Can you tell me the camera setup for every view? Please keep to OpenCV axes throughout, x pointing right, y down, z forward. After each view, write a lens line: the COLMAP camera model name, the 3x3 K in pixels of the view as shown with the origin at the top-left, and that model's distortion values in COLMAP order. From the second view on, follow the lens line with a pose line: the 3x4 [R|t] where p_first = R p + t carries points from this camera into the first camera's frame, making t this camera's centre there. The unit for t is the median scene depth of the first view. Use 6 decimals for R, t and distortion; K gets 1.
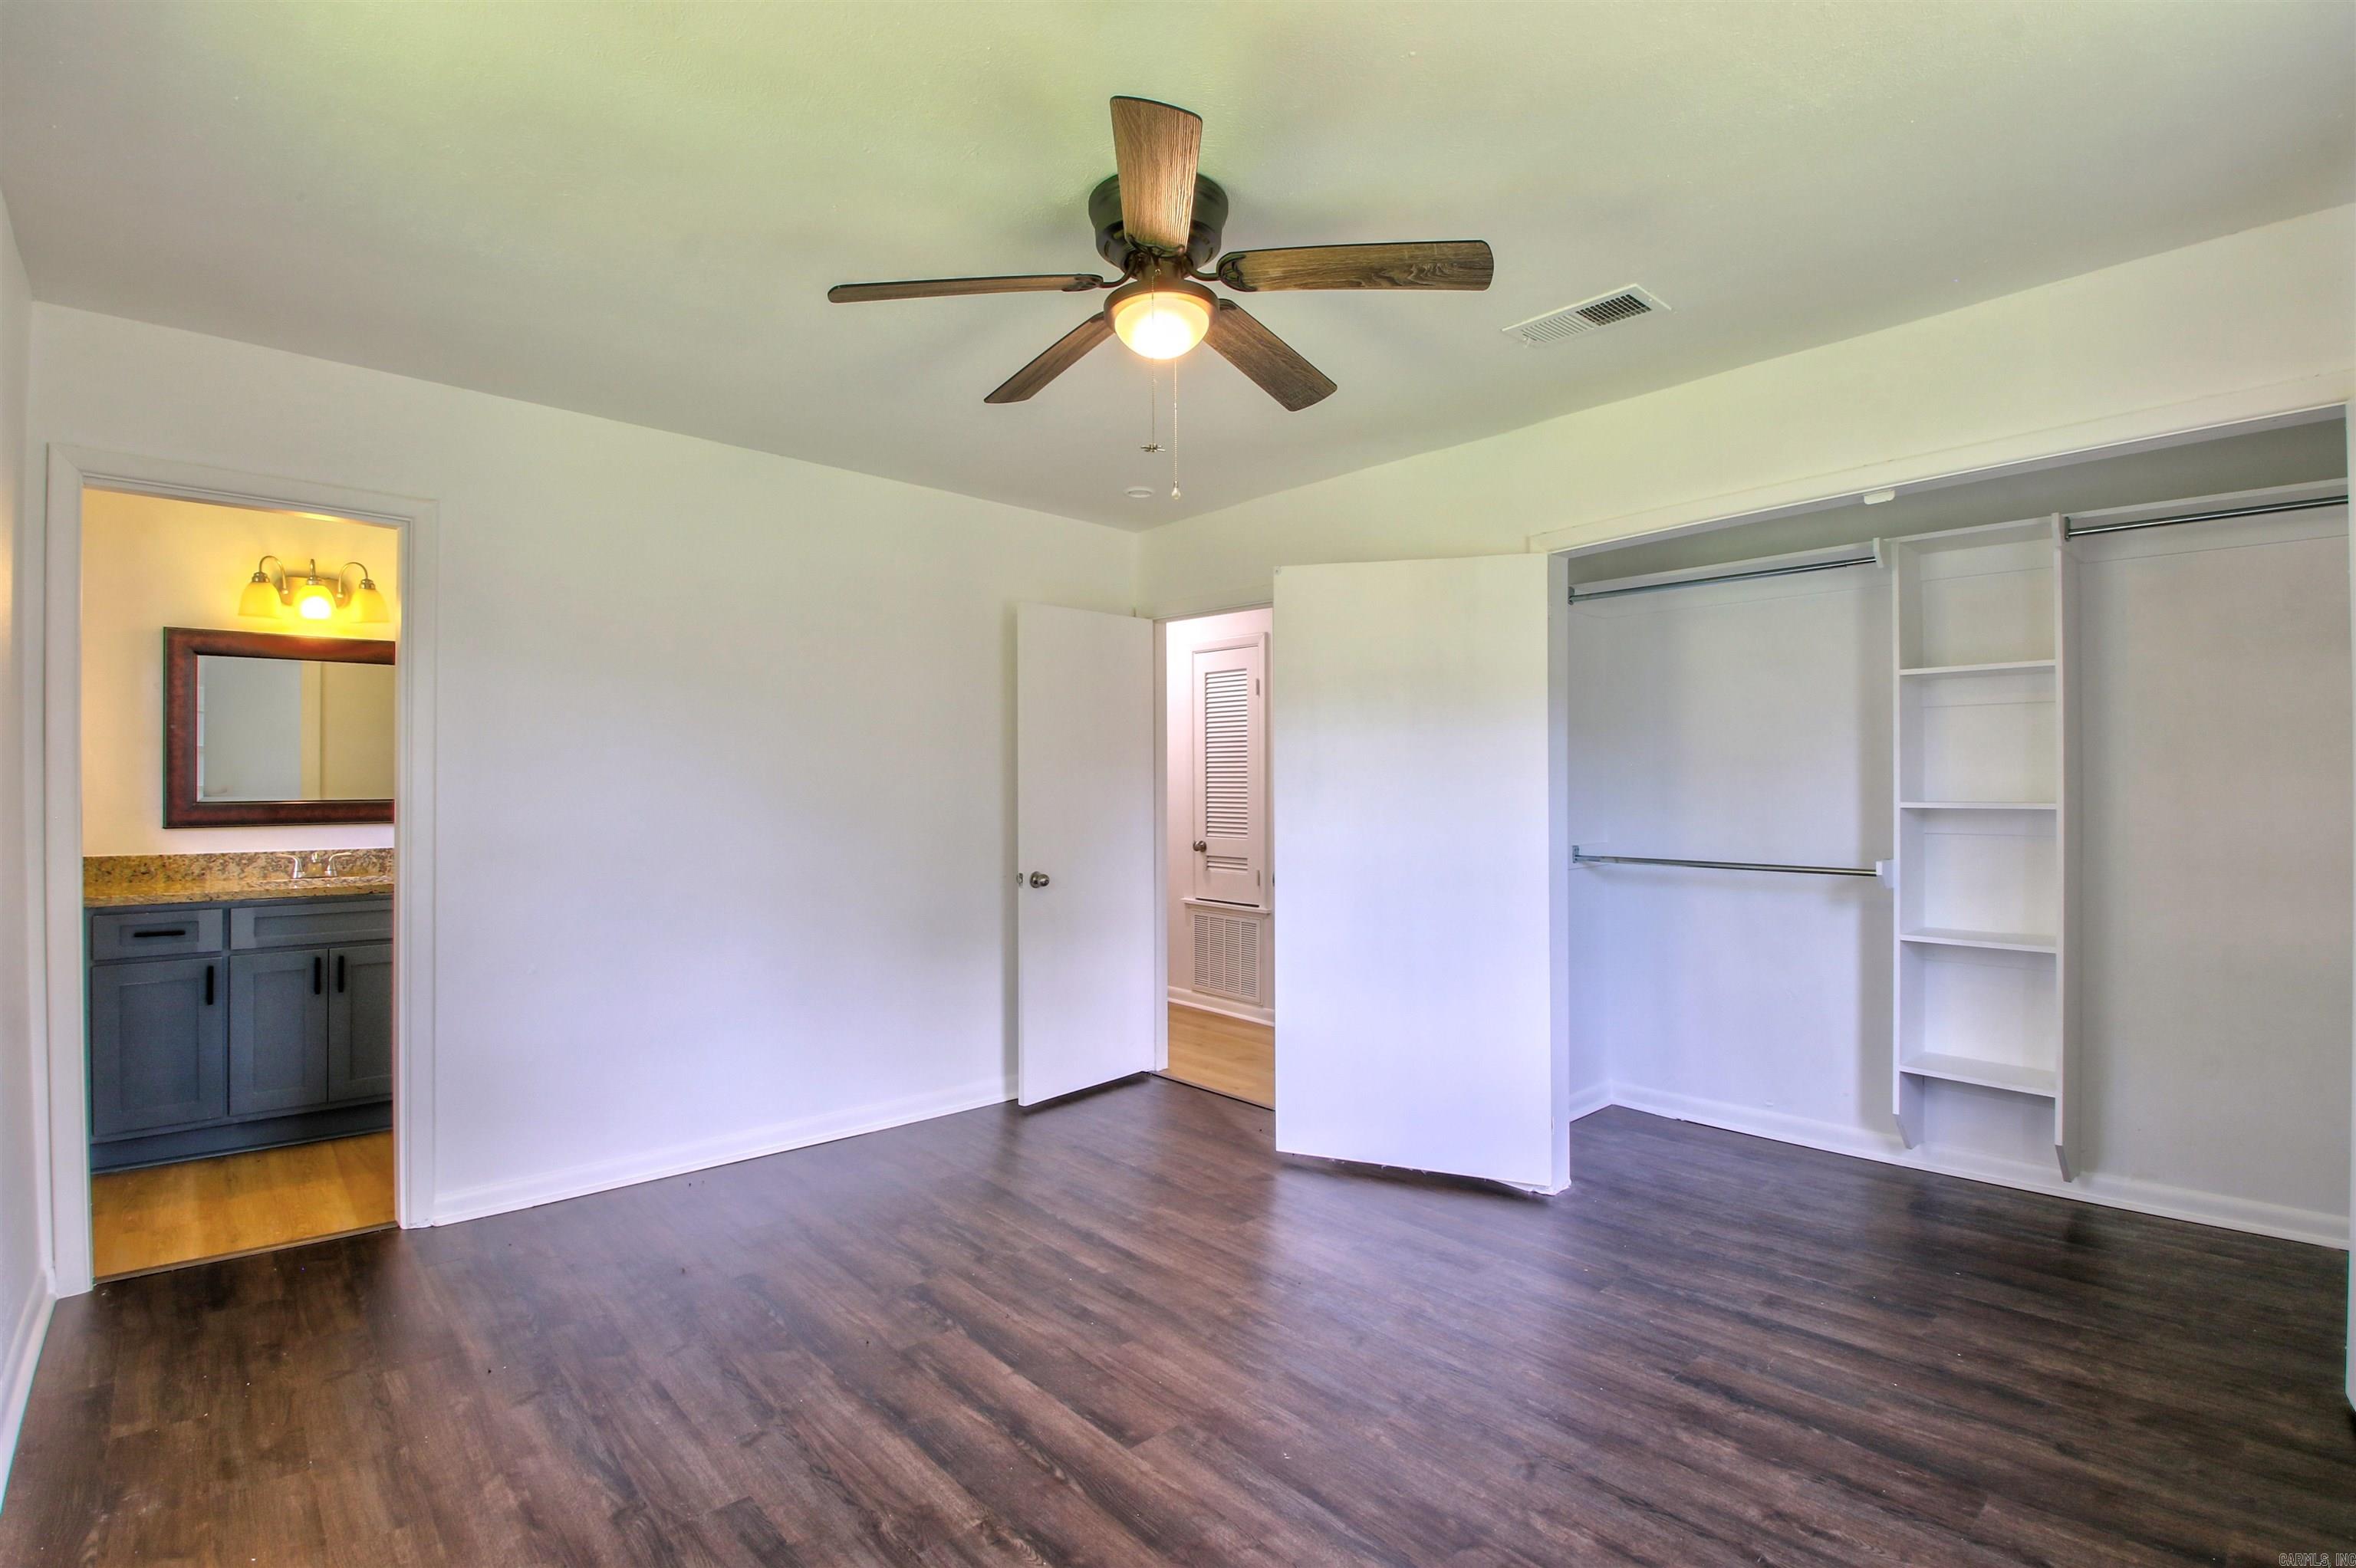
lens RADIAL K [[1092.5, 0, 1182.5], [0, 1092.5, 770.2], [0, 0, 1]] dist [0.014719, -0.025636]
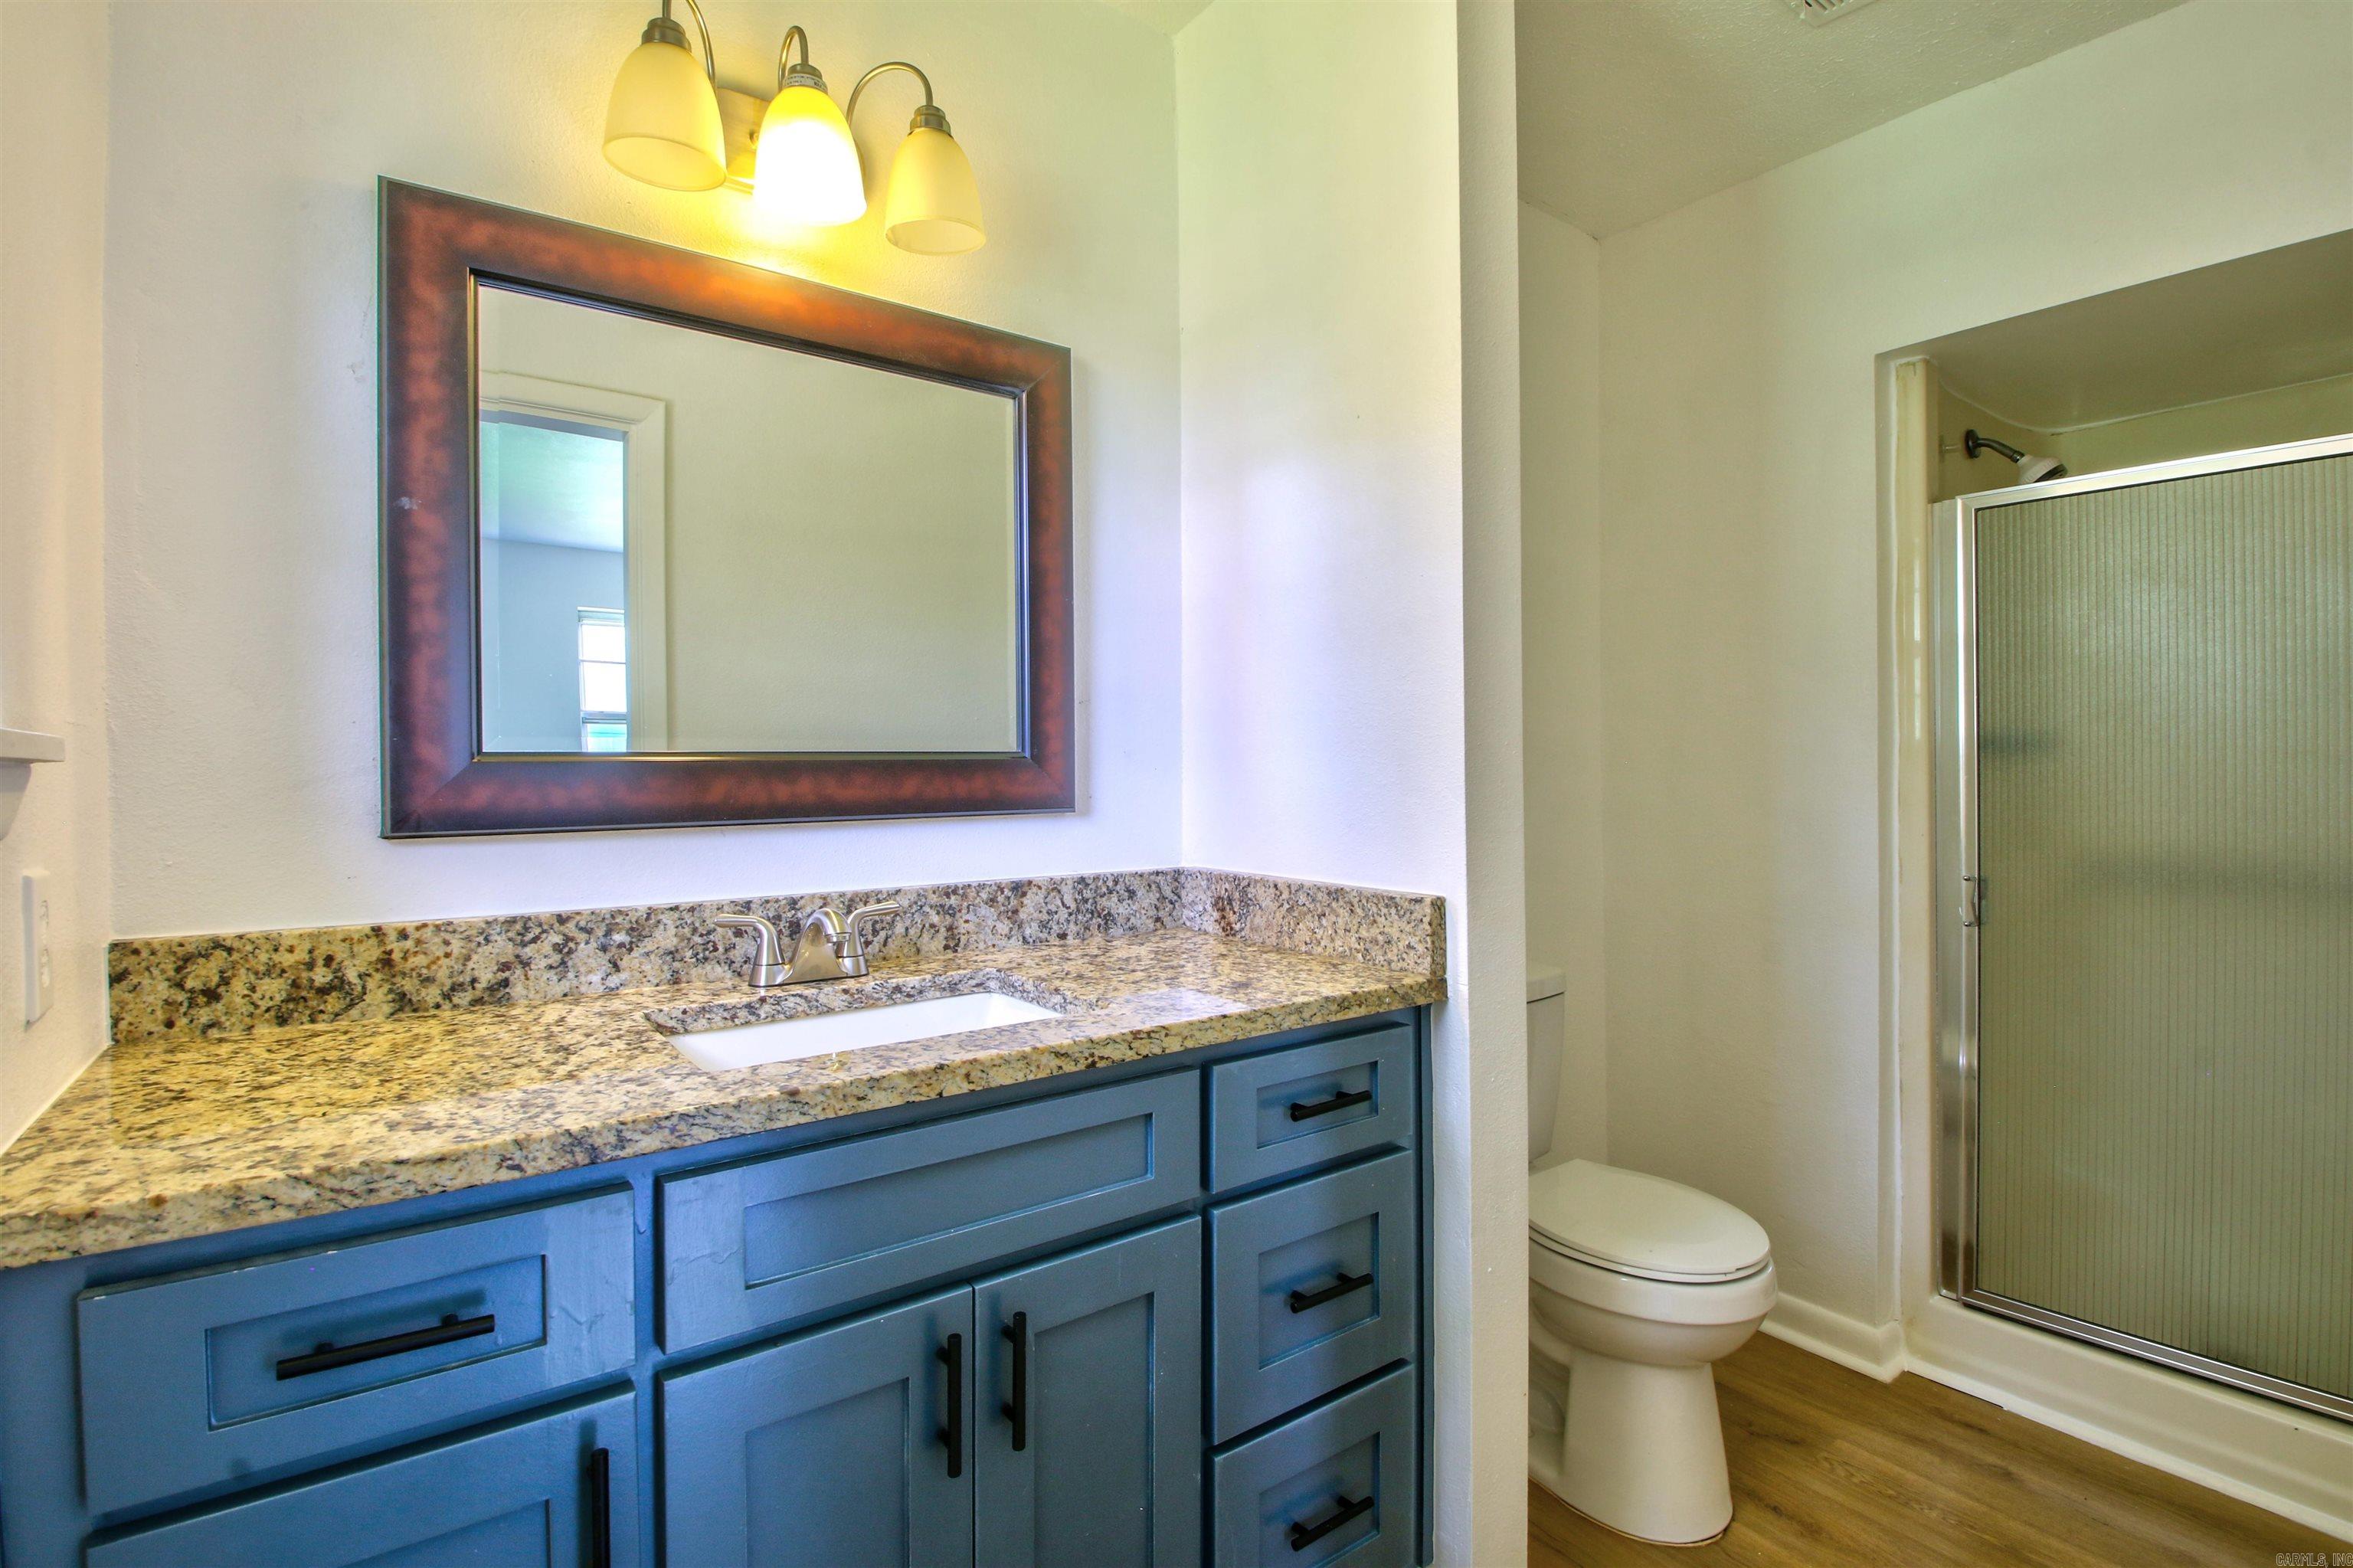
lens RADIAL K [[1091.3, 0, 1181.0], [0, 1091.3, 770.2], [0, 0, 1]] dist [0.014719, -0.025636]
pose [[0.993528, -0.003218, -0.113544, -0.679395], [0.004955, 0.999875, 0.015014, 0.030877], [0.113481, -0.015479, 0.993420, 0.718099]]
